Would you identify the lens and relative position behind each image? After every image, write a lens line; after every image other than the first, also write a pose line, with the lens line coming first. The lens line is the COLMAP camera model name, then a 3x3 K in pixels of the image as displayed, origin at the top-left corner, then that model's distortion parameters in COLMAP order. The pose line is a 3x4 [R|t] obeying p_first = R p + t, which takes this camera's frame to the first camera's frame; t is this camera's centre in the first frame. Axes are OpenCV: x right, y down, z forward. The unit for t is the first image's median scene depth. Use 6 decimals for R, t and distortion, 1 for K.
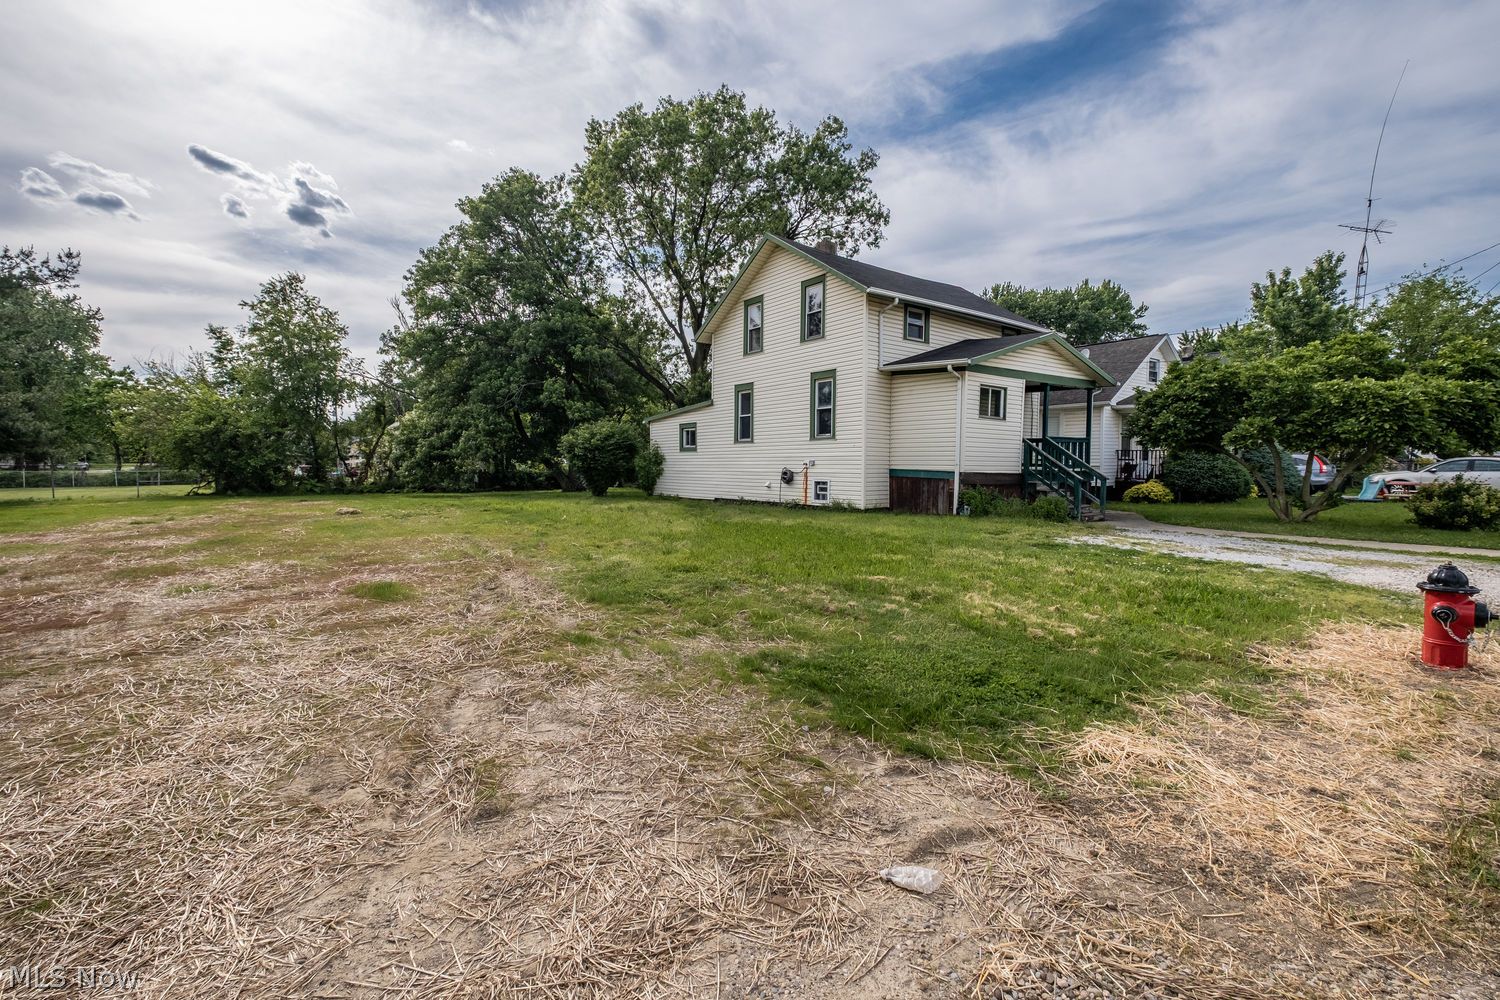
lens RADIAL K [[632.1, 0, 756.7], [0, 632.1, 497.0], [0, 0, 1]] dist [-0.000850, 0.000028]
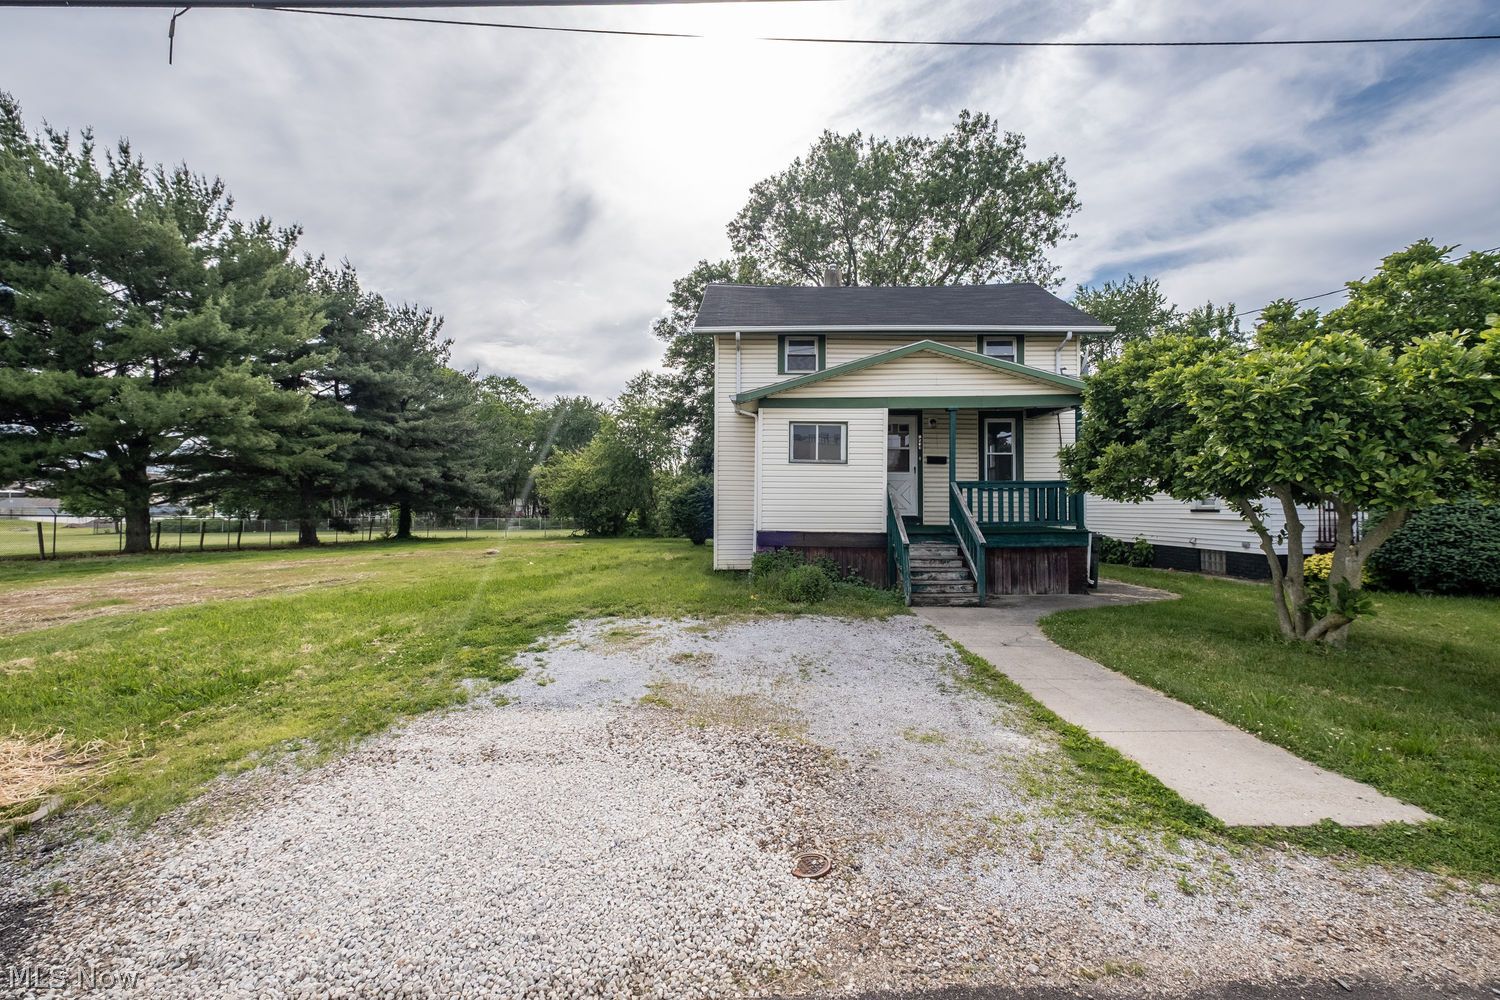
lens RADIAL K [[632.1, 0, 754.8], [0, 632.1, 502.2], [0, 0, 1]] dist [-0.000850, 0.000028]
pose [[0.792892, -0.013185, -0.609219, 0.706233], [-0.027025, 0.998021, -0.056773, -0.025439], [0.608762, 0.061479, 0.790967, 0.300591]]
